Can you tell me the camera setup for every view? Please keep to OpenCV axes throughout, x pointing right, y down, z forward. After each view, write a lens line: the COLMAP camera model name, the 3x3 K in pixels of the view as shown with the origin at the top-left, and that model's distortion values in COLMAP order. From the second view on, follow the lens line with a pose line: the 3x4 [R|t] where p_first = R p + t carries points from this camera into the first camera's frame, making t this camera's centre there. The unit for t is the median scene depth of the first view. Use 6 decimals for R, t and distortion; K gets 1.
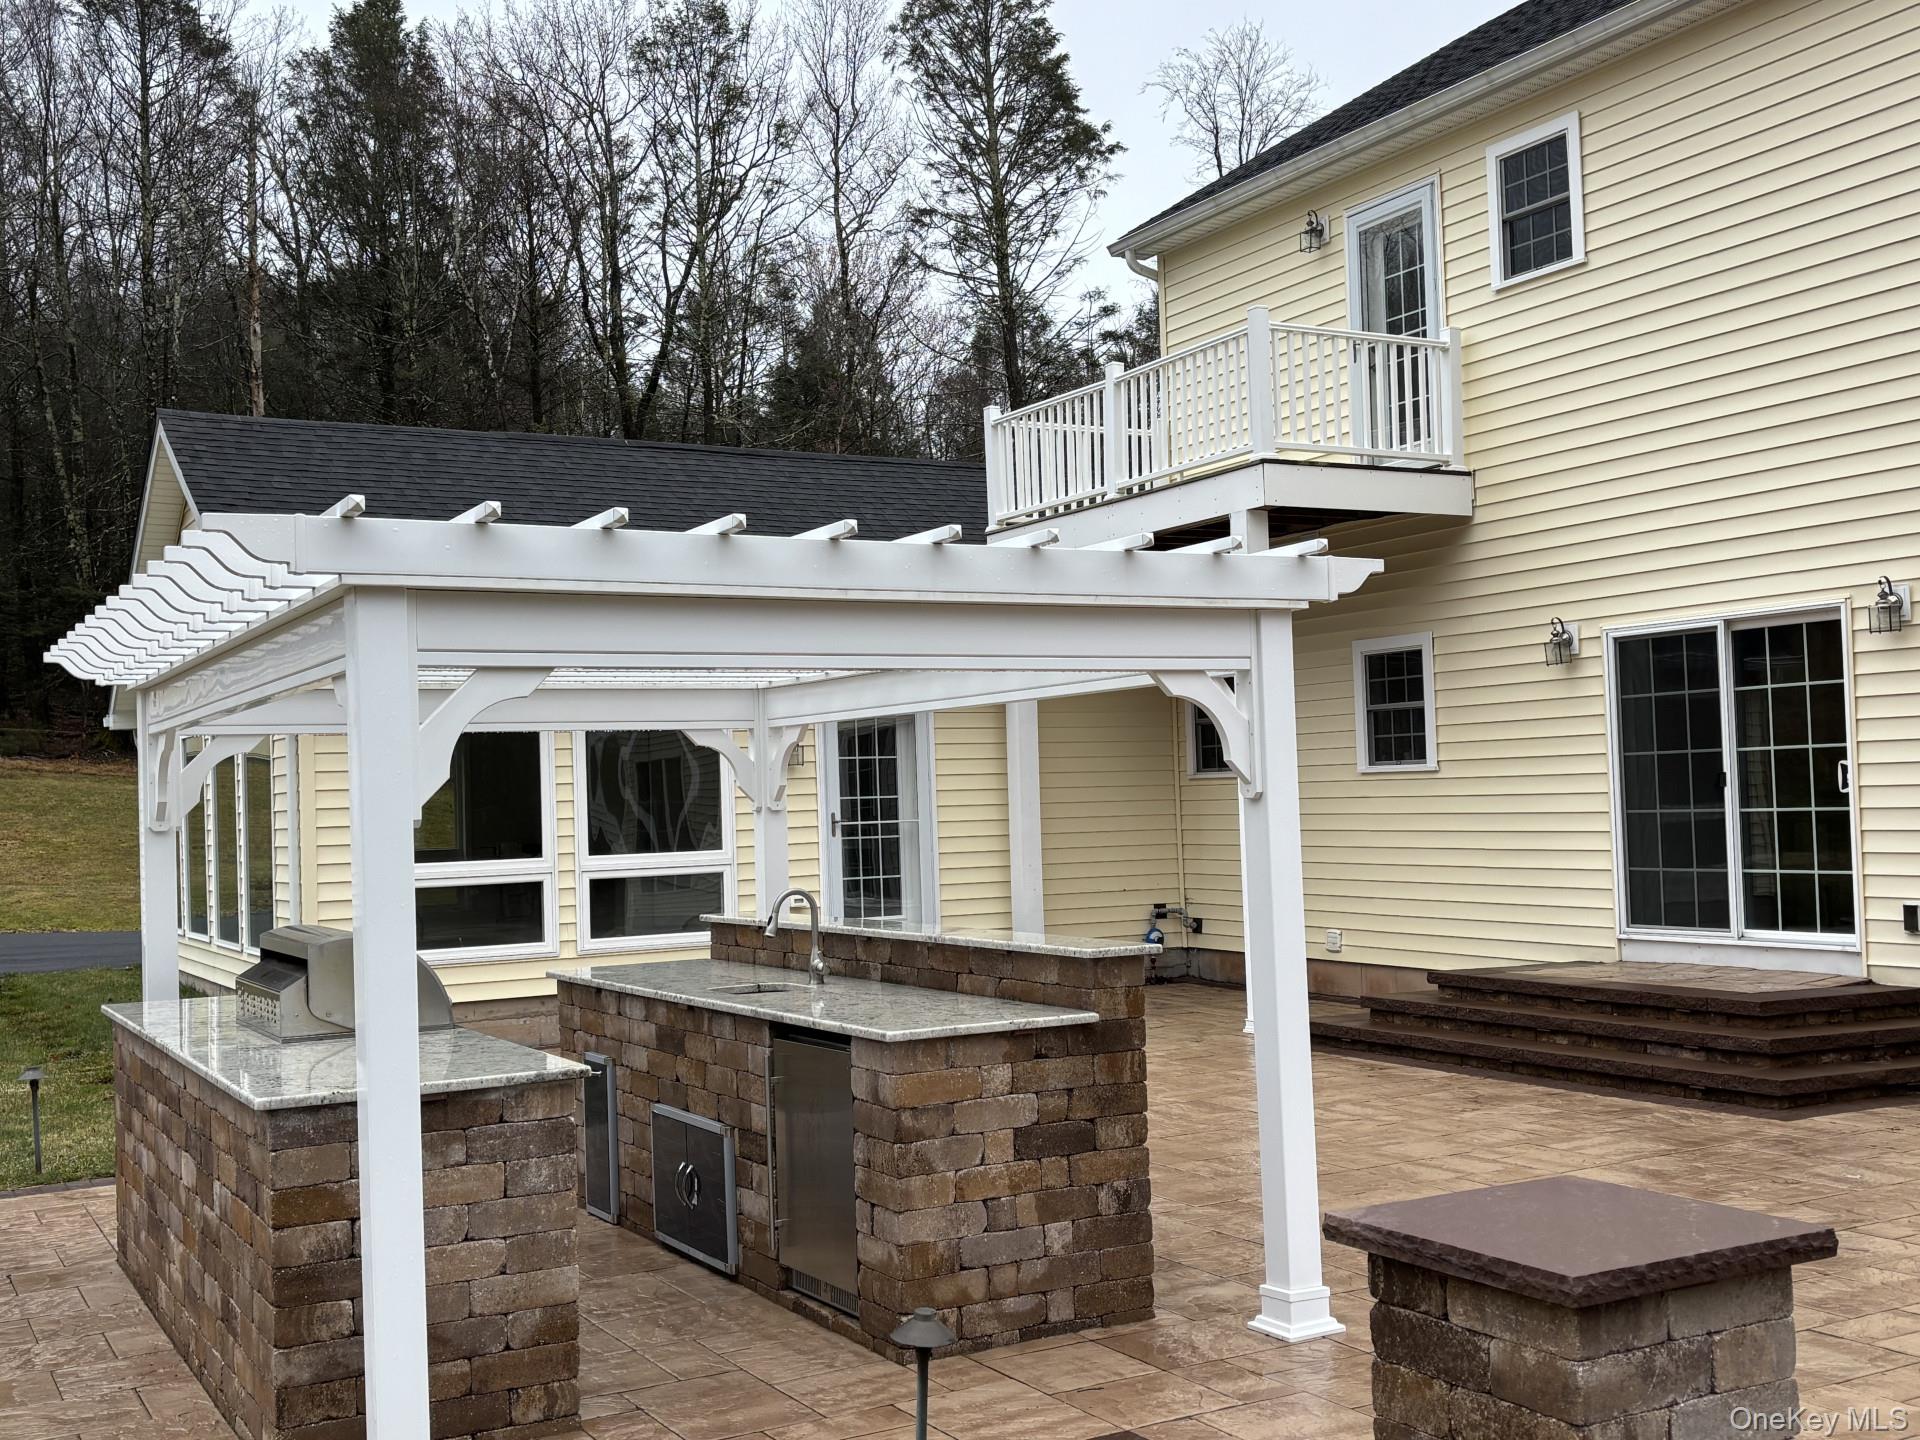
lens RADIAL K [[2113.1, 0, 956.9], [0, 2113.1, 732.0], [0, 0, 1]] dist [0.060859, 0.000000]
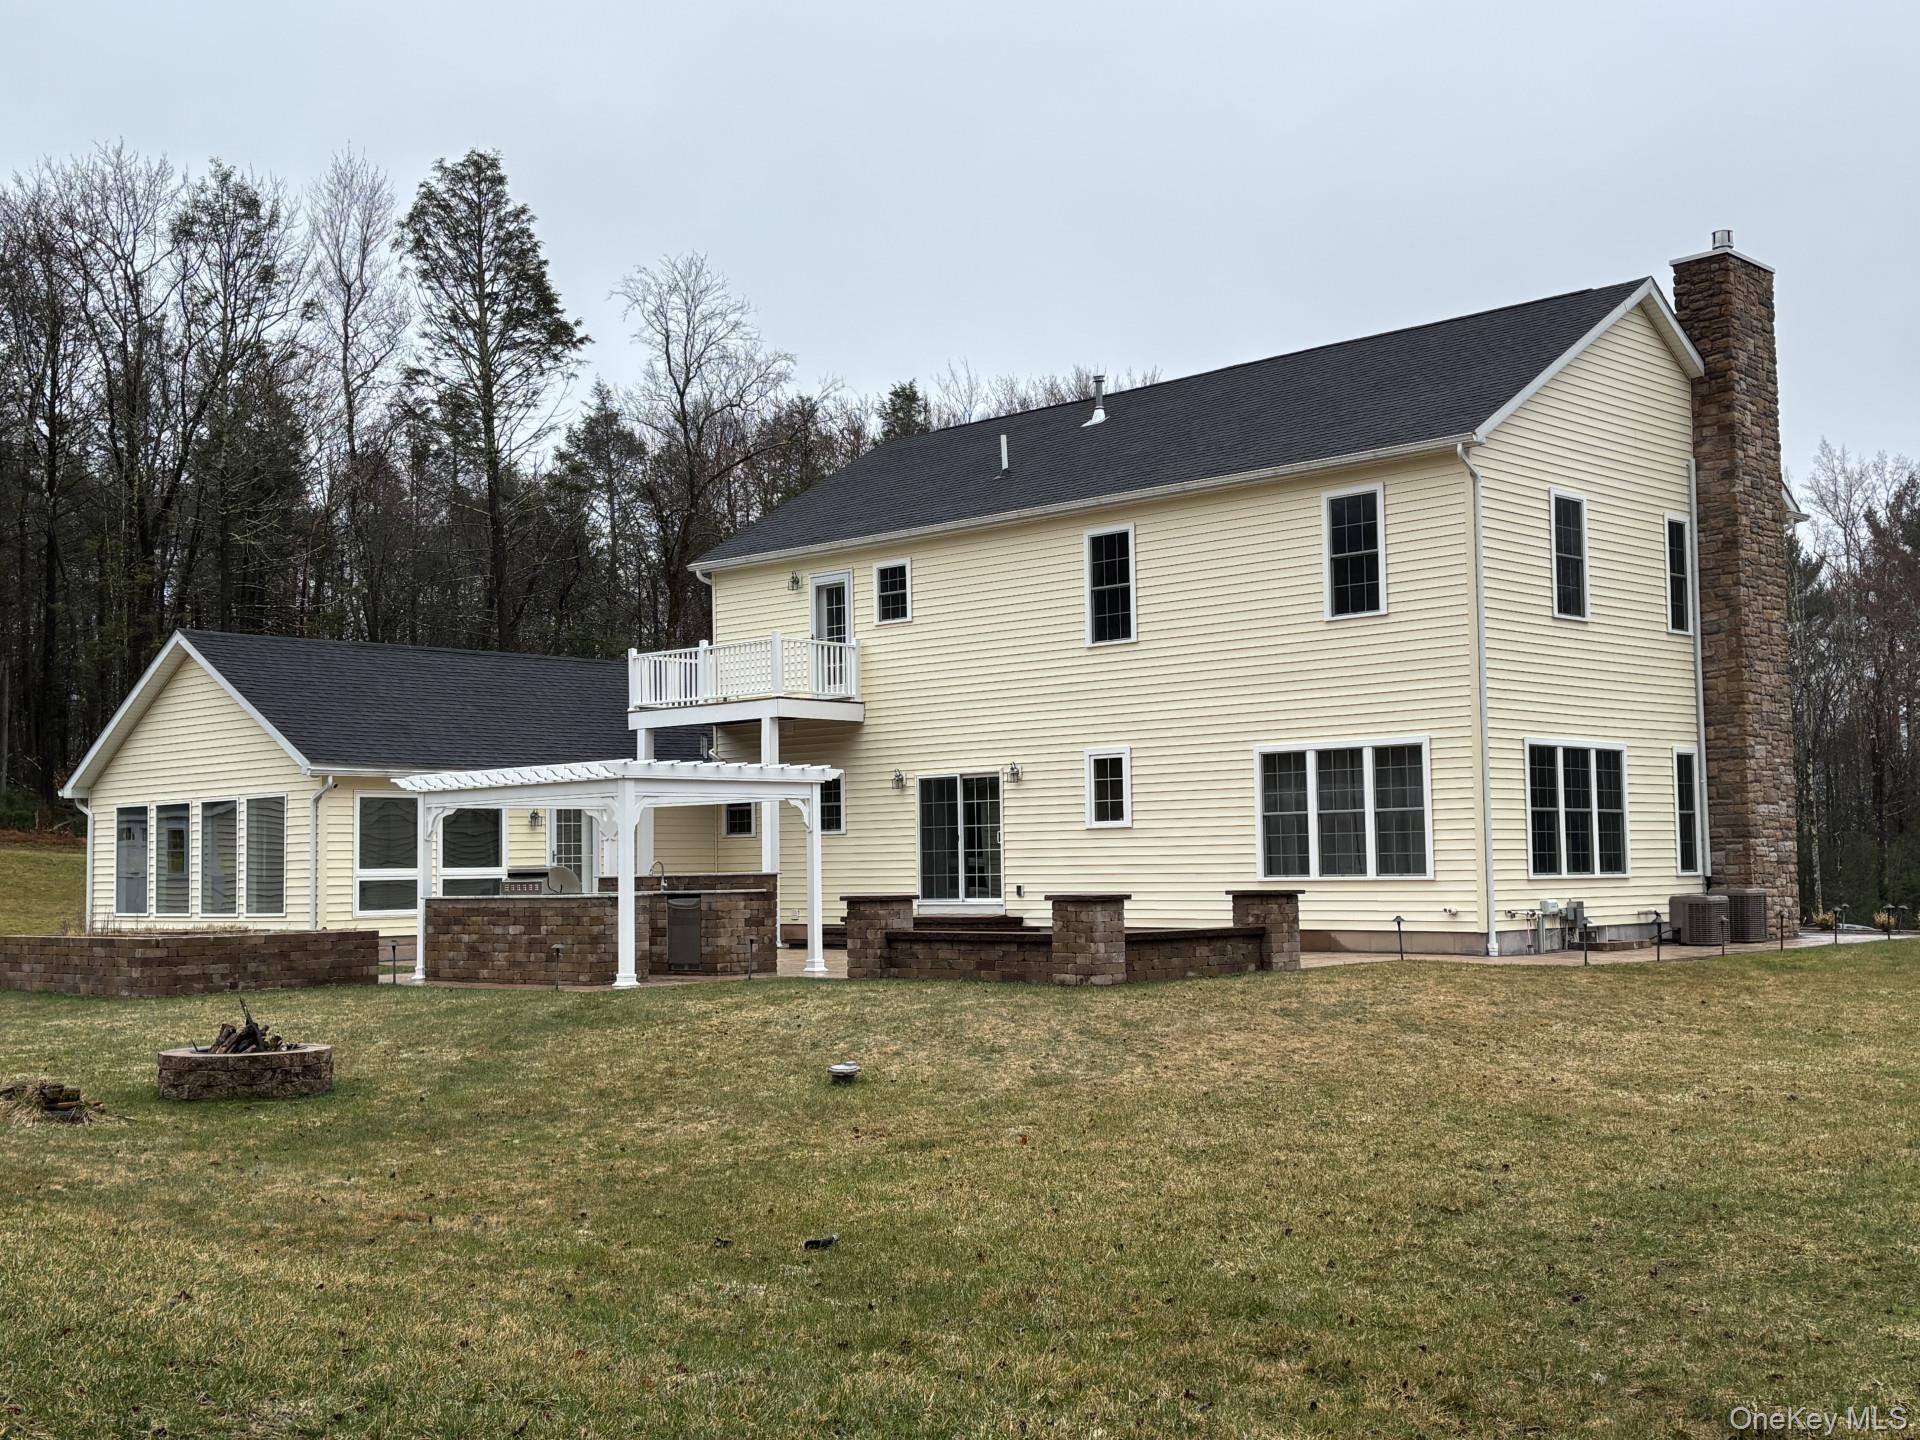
lens RADIAL K [[2113.1, 0, 963.4], [0, 2113.1, 714.1], [0, 0, 1]] dist [0.060859, 0.000000]
pose [[0.957392, 0.037900, 0.286294, -0.274421], [-0.024234, 0.998398, -0.051129, 0.002767], [-0.287774, 0.042012, 0.956777, -1.083780]]
